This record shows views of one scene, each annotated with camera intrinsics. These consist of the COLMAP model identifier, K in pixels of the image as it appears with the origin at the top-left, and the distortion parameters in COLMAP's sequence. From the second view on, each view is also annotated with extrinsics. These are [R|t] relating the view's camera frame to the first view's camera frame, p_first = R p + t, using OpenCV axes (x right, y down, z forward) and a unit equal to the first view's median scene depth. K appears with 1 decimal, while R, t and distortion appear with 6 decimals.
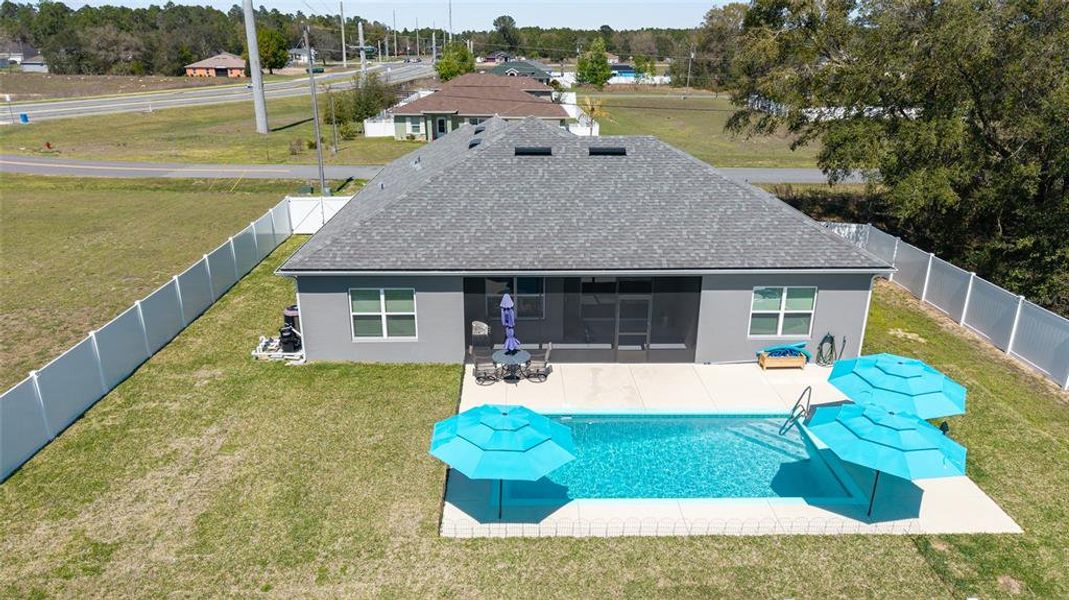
lens RADIAL K [[714.5, 0, 534.5], [0, 714.5, 300.0], [0, 0, 1]] dist [0.009124, -0.003014]
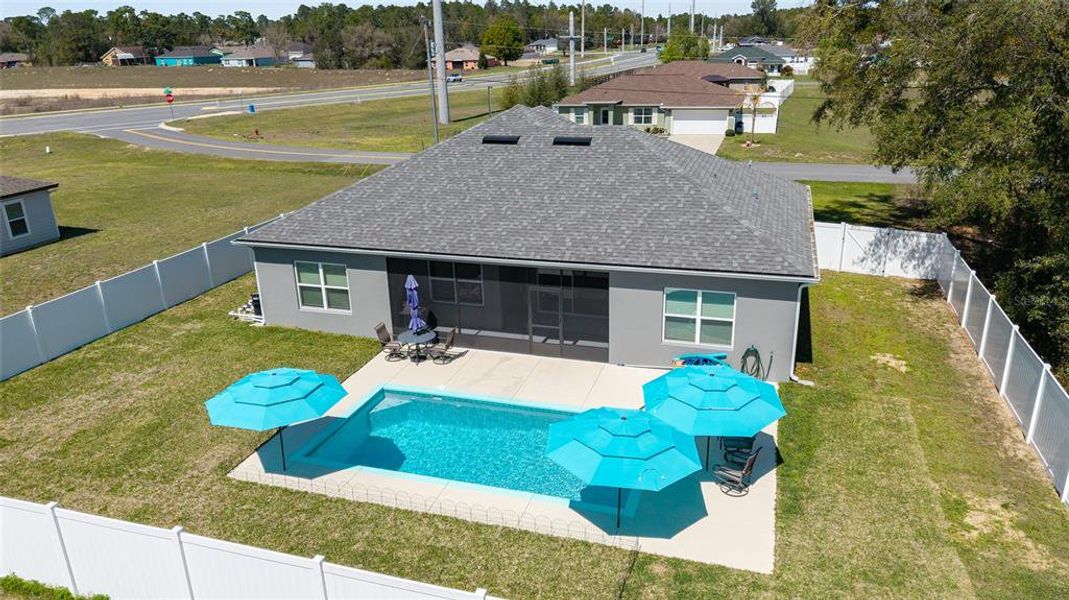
lens RADIAL K [[754.8, 0, 534.5], [0, 754.8, 300.0], [0, 0, 1]] dist [0.009607, -0.001775]
pose [[0.944823, 0.081293, -0.317335, 0.454731], [-0.081825, 0.996578, 0.011676, -0.000072], [0.317198, 0.014935, 0.948242, 0.012424]]
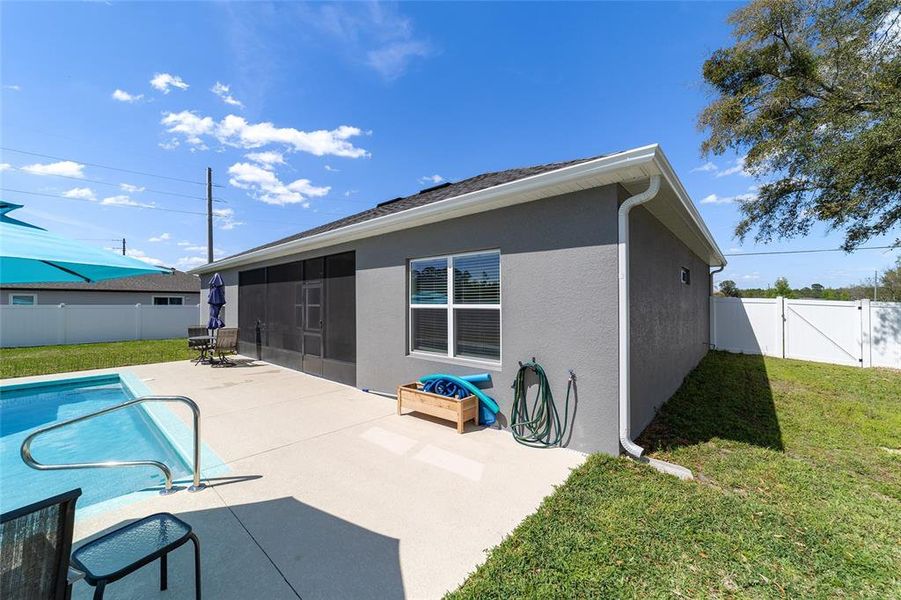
lens RADIAL K [[346.4, 0, 450.5], [0, 346.4, 300.0], [0, 0, 1]] dist [-0.018510, 0.009361]
pose [[0.738508, -0.008684, -0.674188, 0.518841], [-0.223718, 0.940113, -0.257171, 0.077149], [0.636047, 0.340752, 0.692339, 0.824971]]
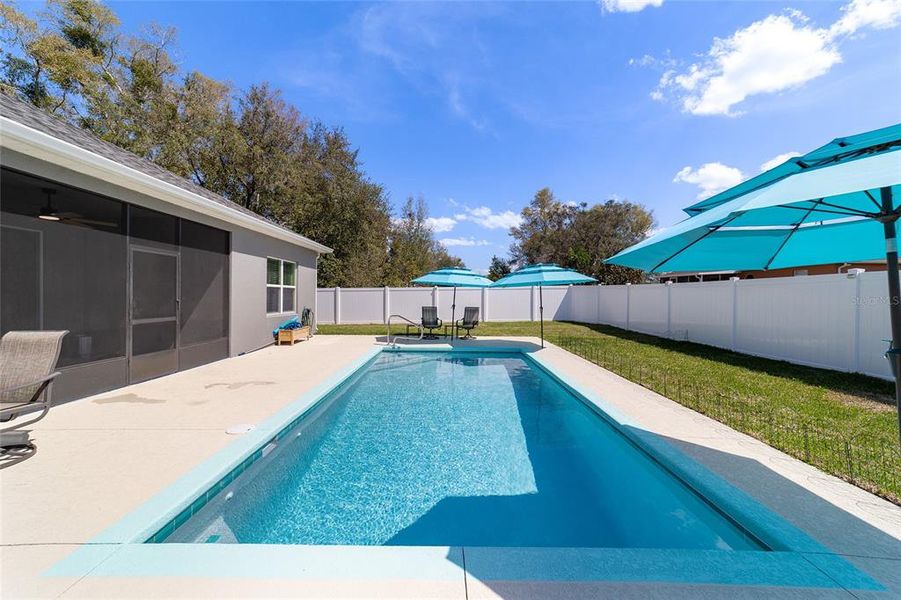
lens RADIAL K [[346.4, 0, 450.5], [0, 346.4, 300.0], [0, 0, 1]] dist [-0.018510, 0.009361]
pose [[0.011602, -0.011242, 0.999869, -0.129513], [0.333797, 0.942621, 0.006725, 0.109113], [-0.942574, 0.333675, 0.014689, 0.780750]]
